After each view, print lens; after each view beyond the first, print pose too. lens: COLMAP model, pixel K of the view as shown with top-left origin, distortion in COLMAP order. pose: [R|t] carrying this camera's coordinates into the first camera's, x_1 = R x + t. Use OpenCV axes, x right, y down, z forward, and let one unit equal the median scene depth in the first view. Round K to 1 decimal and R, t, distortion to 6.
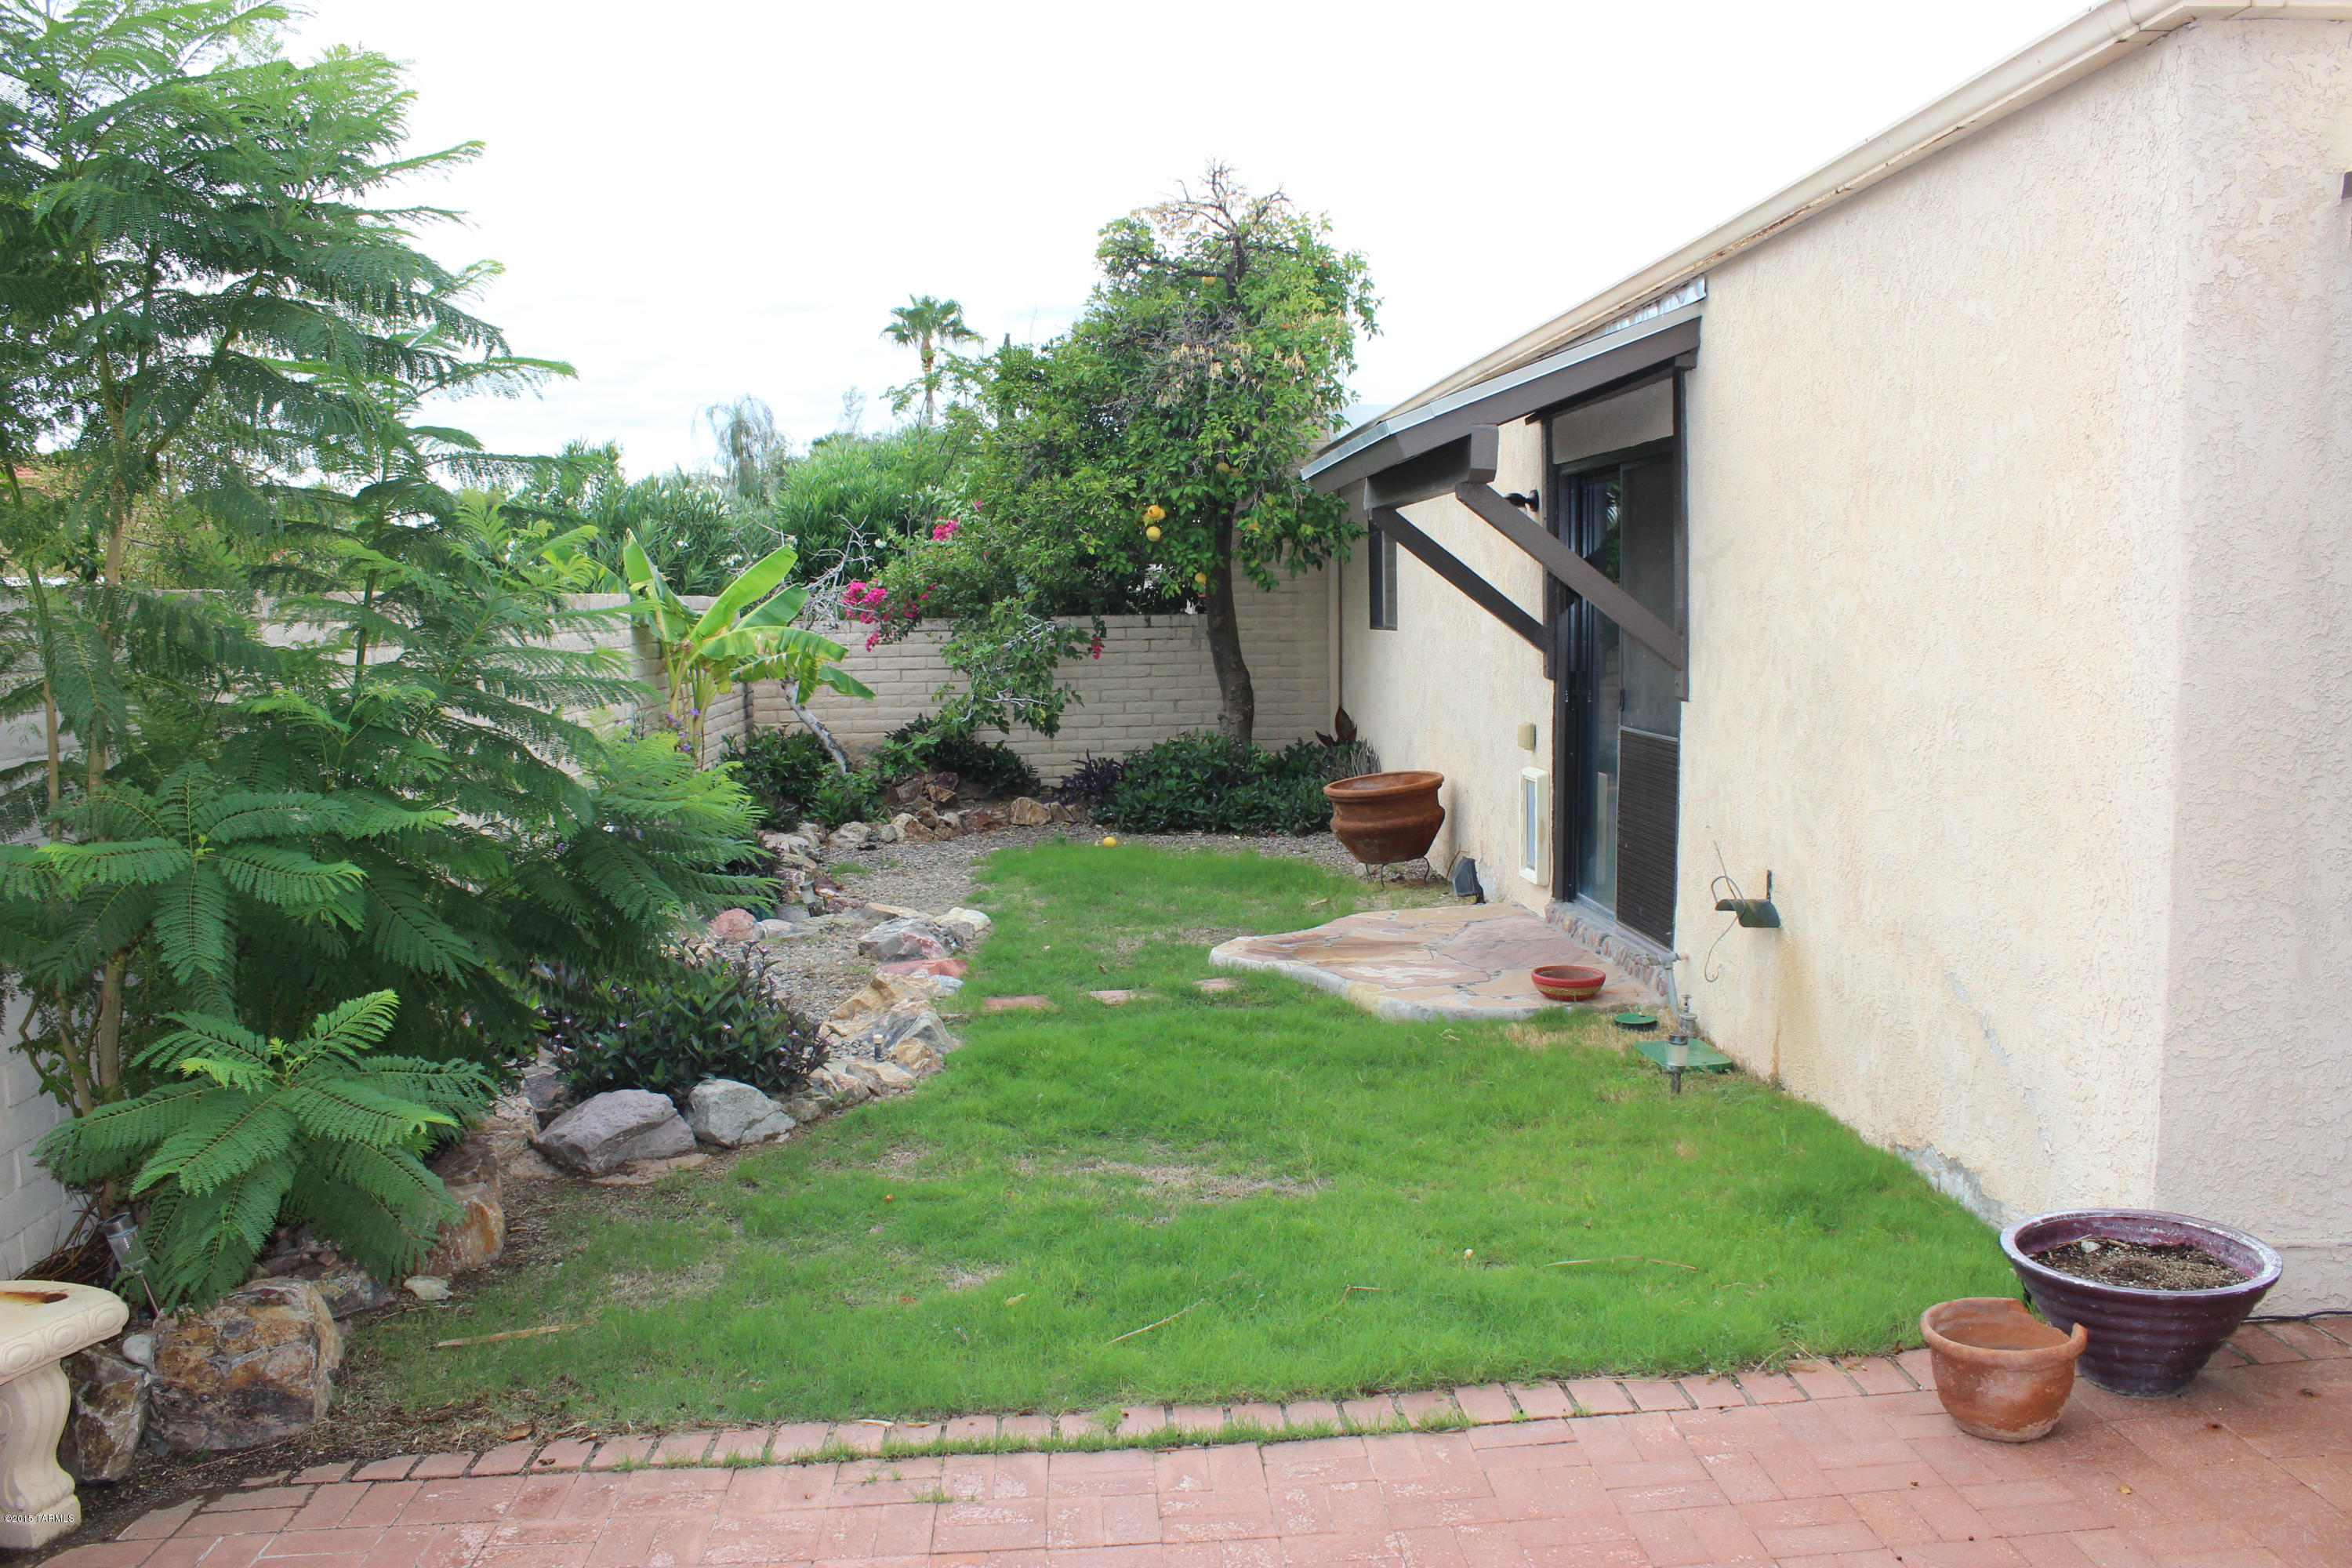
lens RADIAL K [[1952.9, 0, 1176.0], [0, 1952.9, 784.0], [0, 0, 1]] dist [-0.150215, 0.130941]
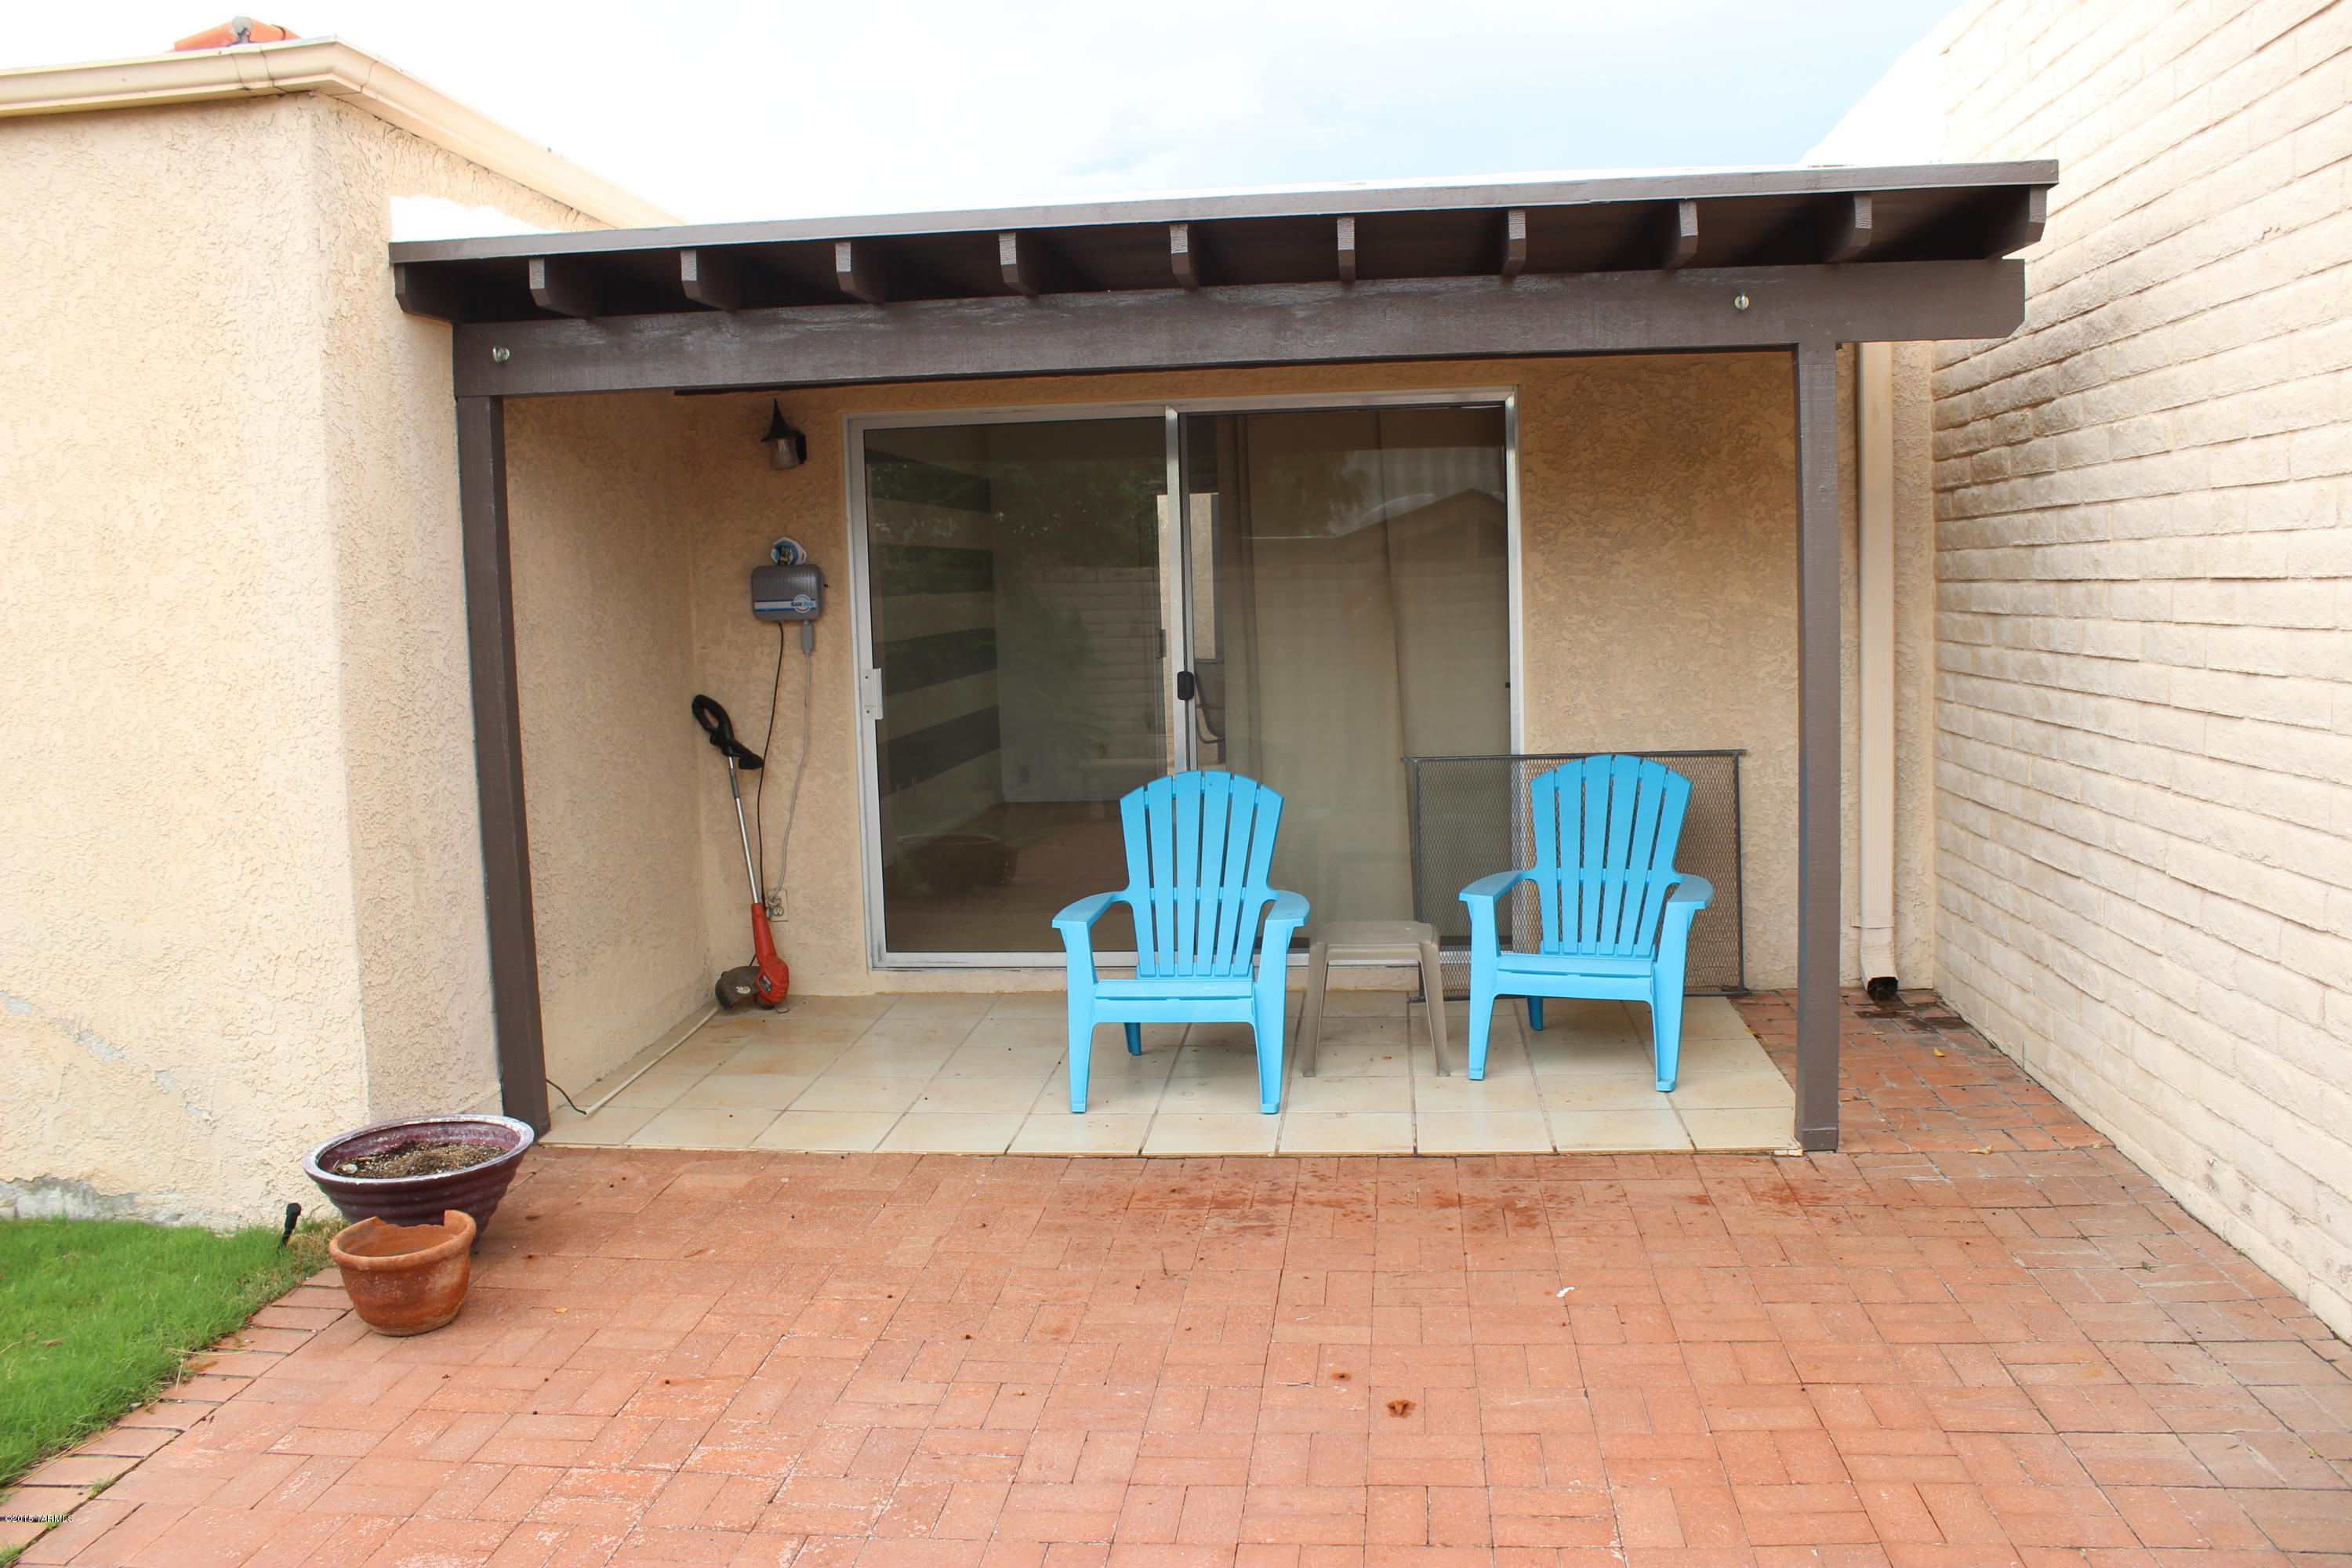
lens RADIAL K [[1952.9, 0, 1176.0], [0, 1952.9, 784.0], [0, 0, 1]] dist [-0.150215, 0.130941]
pose [[0.182900, -0.094434, 0.978586, -0.510738], [0.118063, 0.990283, 0.073497, -0.005631], [-0.976017, 0.102092, 0.192272, 0.284929]]
